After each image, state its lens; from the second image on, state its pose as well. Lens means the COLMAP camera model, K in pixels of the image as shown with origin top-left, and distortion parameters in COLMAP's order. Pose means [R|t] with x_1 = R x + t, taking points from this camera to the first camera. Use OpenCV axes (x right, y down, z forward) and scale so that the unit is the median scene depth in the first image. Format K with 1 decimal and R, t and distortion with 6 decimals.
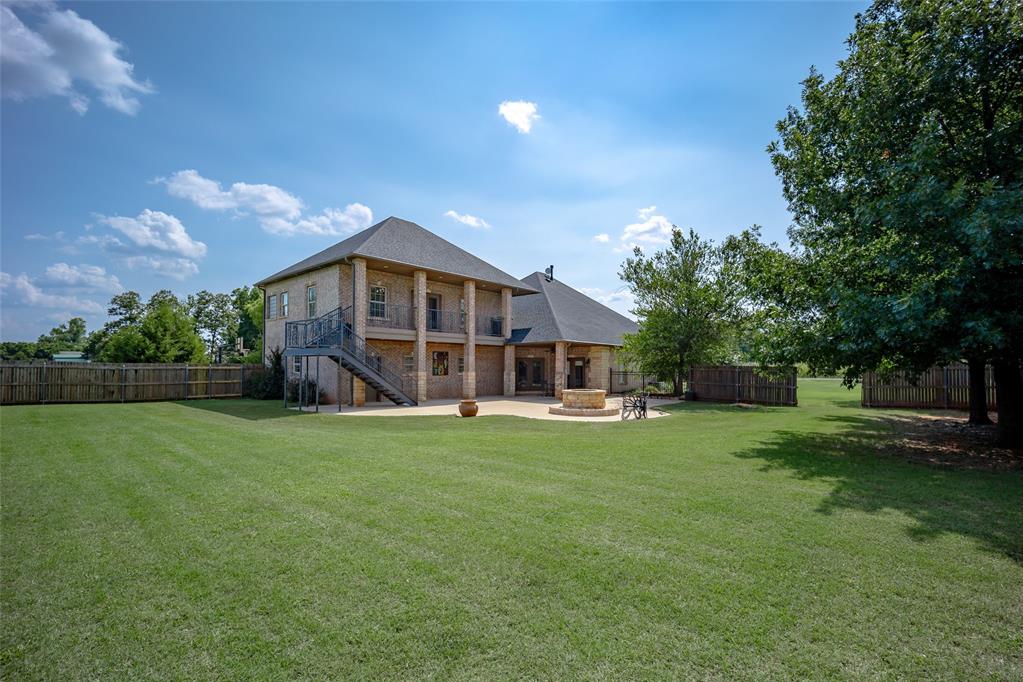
lens RADIAL K [[449.3, 0, 497.7], [0, 449.3, 363.2], [0, 0, 1]] dist [-0.008186, 0.000052]
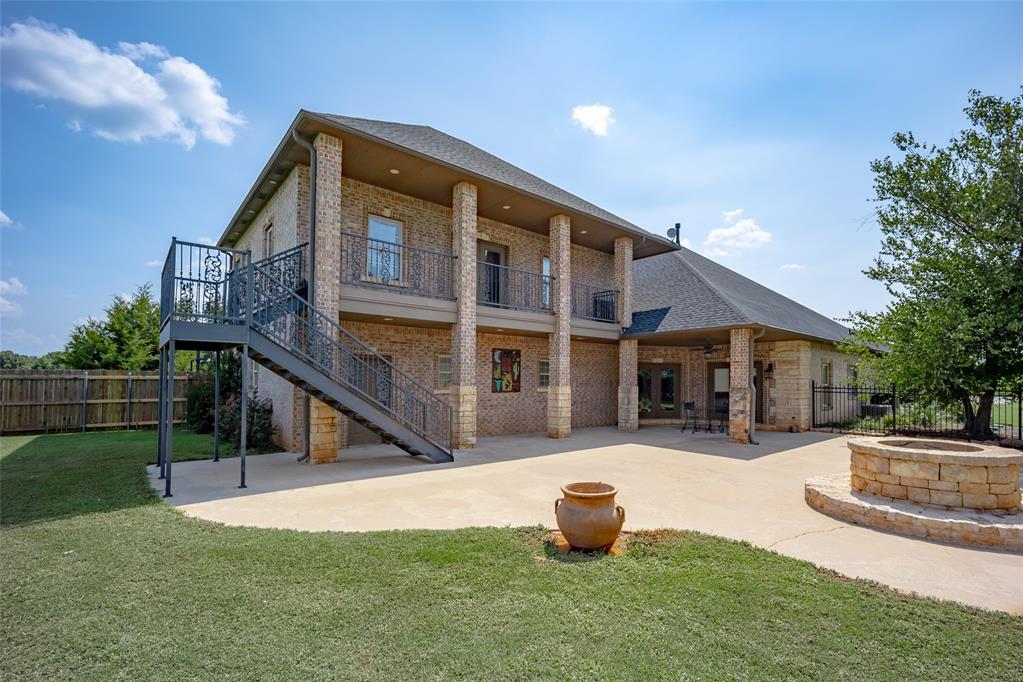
lens RADIAL K [[449.3, 0, 497.7], [0, 449.3, 363.2], [0, 0, 1]] dist [-0.008186, 0.000052]
pose [[0.986965, -0.002419, -0.160914, -0.048636], [-0.002433, 0.999548, -0.029952, 0.007778], [0.160914, 0.029953, 0.986514, 0.446158]]
